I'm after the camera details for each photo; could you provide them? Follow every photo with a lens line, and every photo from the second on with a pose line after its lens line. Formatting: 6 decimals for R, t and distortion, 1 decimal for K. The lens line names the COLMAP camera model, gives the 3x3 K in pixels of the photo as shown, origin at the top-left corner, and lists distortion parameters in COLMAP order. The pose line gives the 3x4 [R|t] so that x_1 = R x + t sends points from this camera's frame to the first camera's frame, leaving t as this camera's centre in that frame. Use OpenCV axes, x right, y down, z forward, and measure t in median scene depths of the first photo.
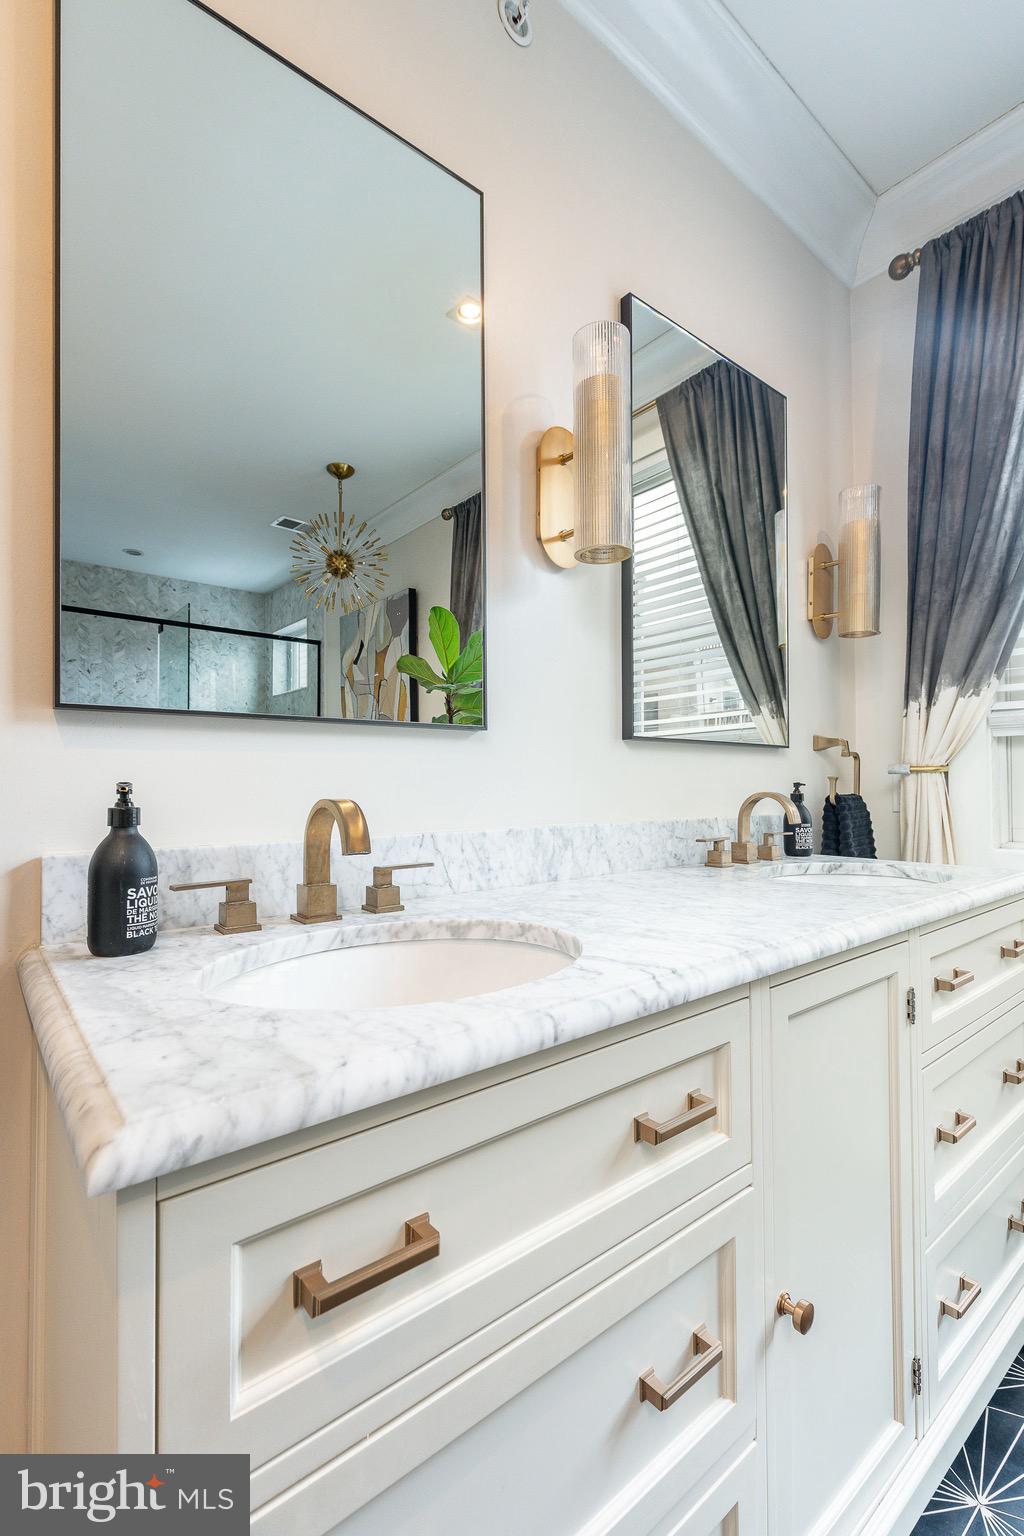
lens RADIAL K [[681.2, 0, 513.8], [0, 681.2, 773.2], [0, 0, 1]] dist [0.004367, -0.001100]
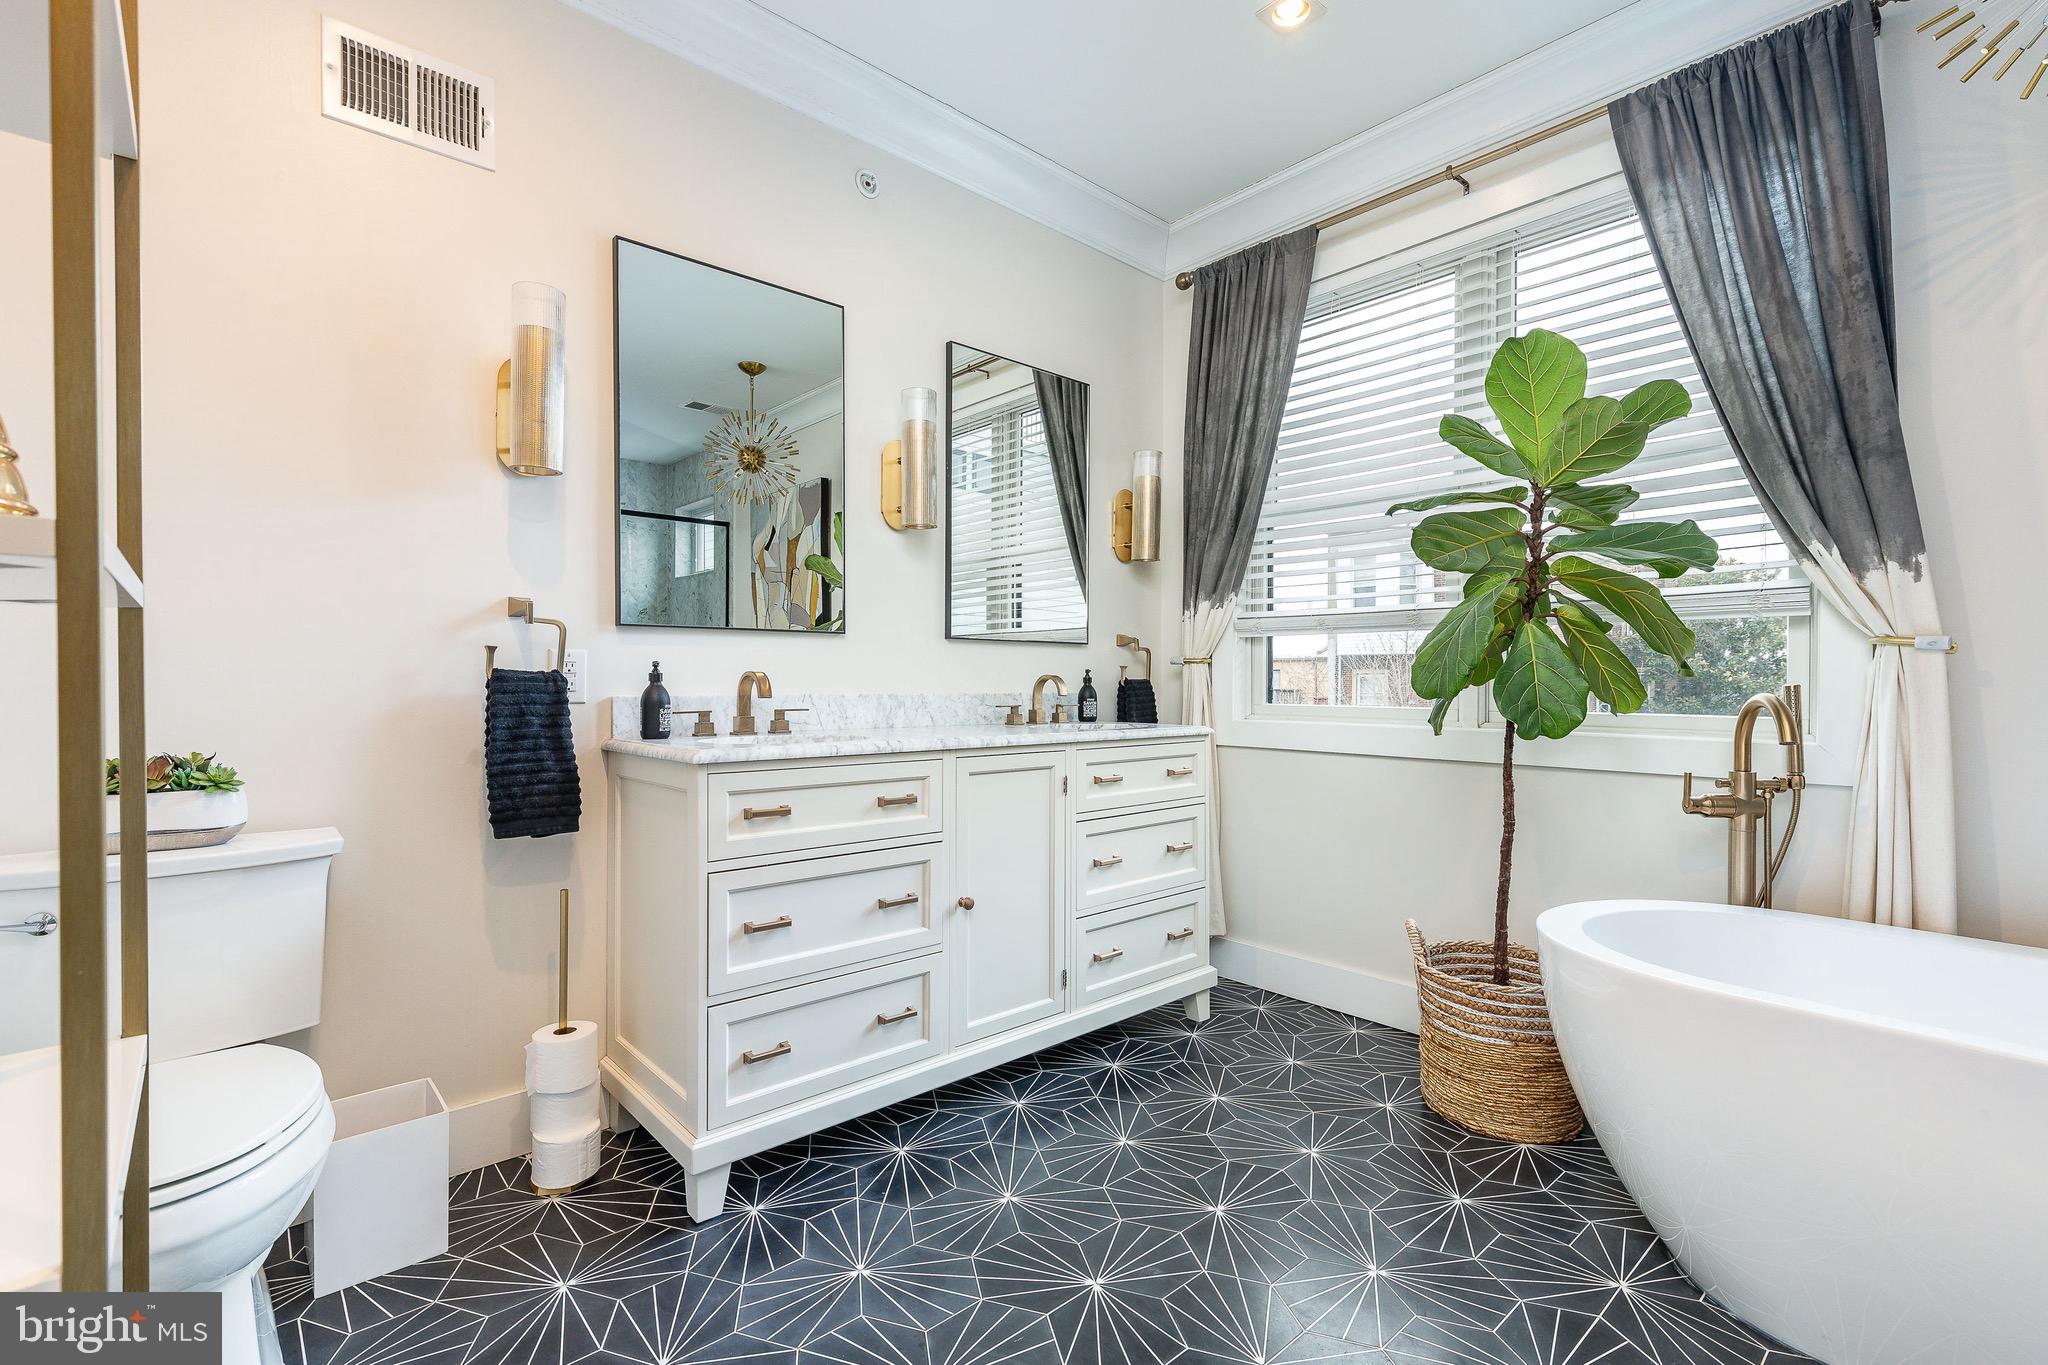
lens RADIAL K [[908.2, 0, 1026.6], [0, 908.2, 683.1], [0, 0, 1]] dist [0.004367, -0.001100]
pose [[0.998782, 0.005554, 0.049024, 0.195657], [-0.006361, 0.999847, 0.016320, 0.012287], [-0.048925, -0.016612, 0.998664, -0.820236]]
